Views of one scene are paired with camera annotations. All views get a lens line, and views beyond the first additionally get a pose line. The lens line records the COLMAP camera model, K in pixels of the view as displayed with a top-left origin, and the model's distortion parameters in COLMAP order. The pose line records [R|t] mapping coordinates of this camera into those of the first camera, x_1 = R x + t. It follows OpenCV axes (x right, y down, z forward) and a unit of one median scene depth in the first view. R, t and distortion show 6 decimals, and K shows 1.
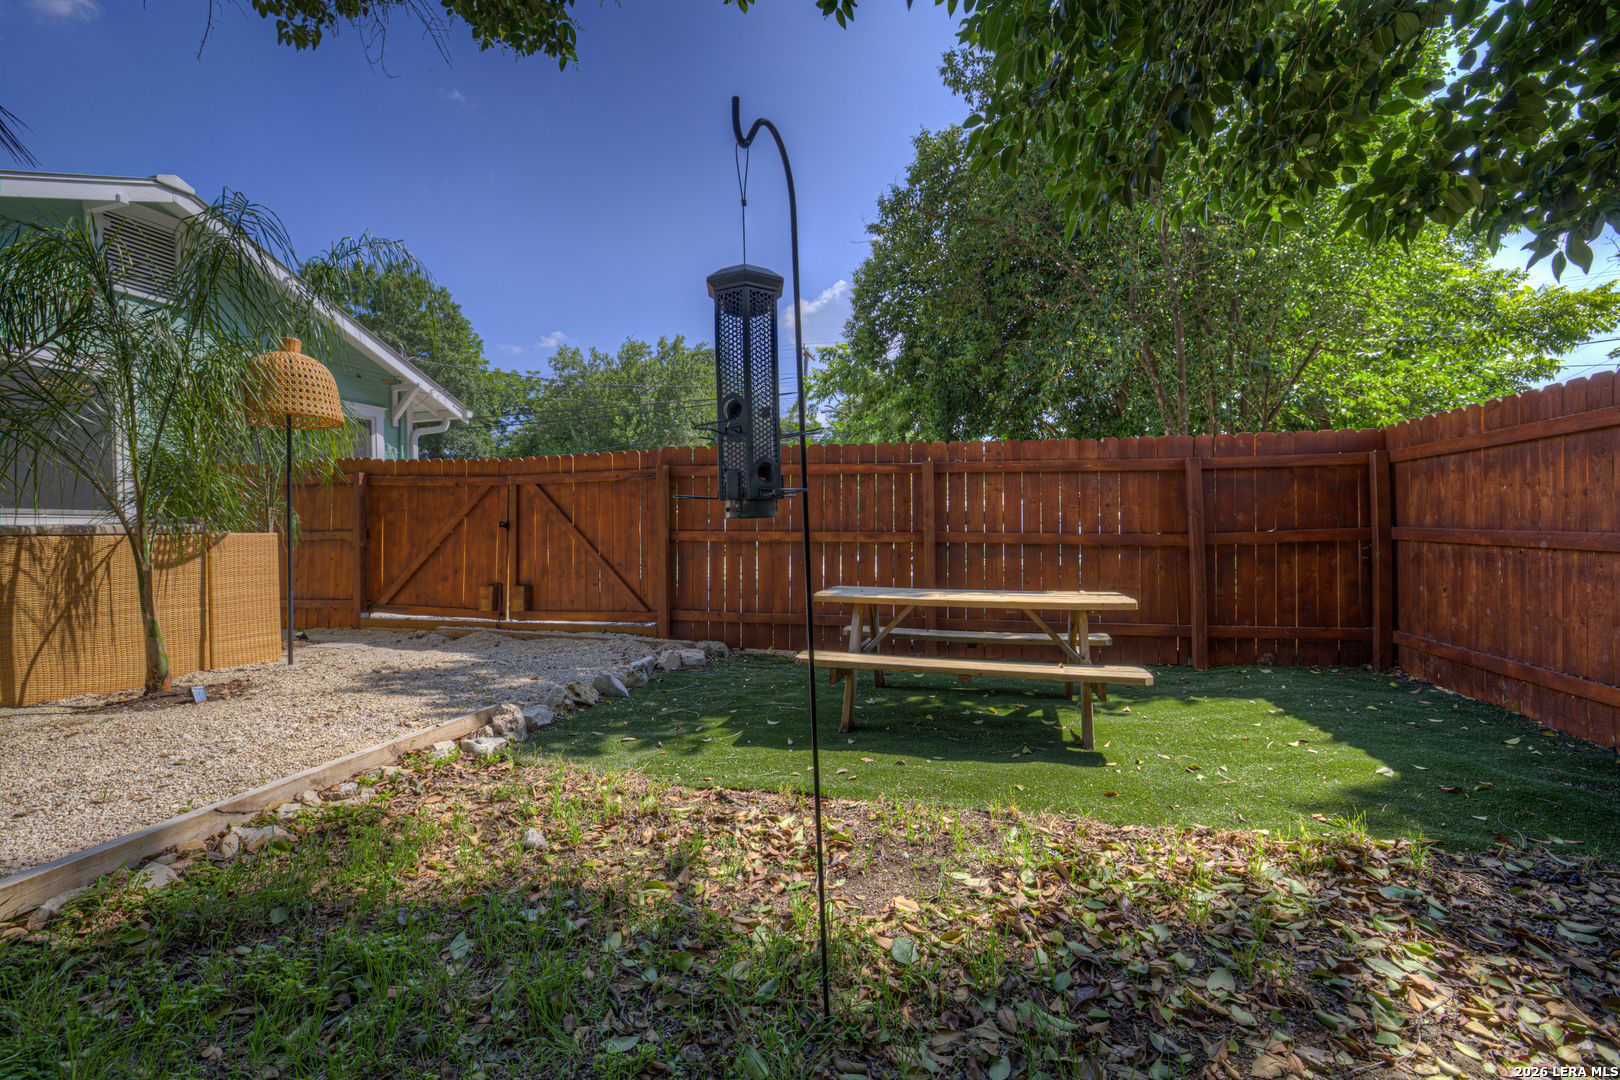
lens RADIAL K [[693.9, 0, 806.4], [0, 693.9, 538.0], [0, 0, 1]] dist [-0.008437, 0.003386]
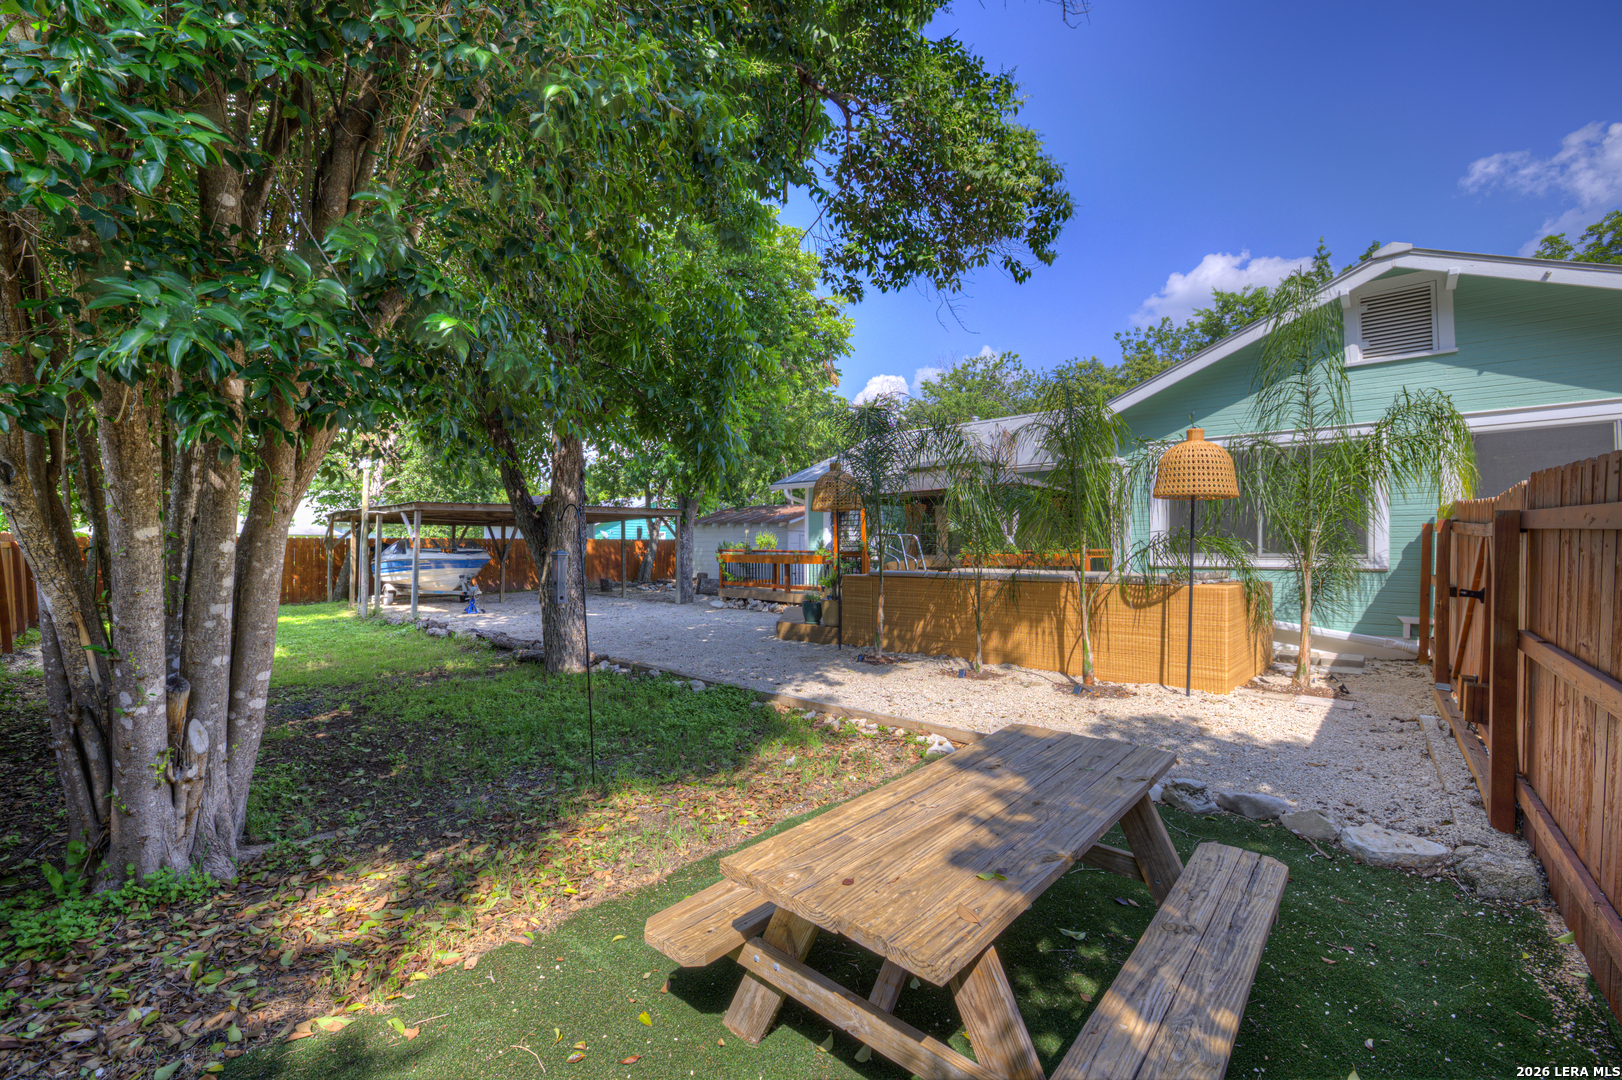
lens RADIAL K [[694.8, 0, 803.4], [0, 694.8, 548.5], [0, 0, 1]] dist [-0.008437, 0.003386]
pose [[-0.421618, 0.022620, -0.906491, 0.690090], [0.003036, 0.999718, 0.023535, -0.116248], [0.906768, 0.007171, -0.421568, 0.944439]]
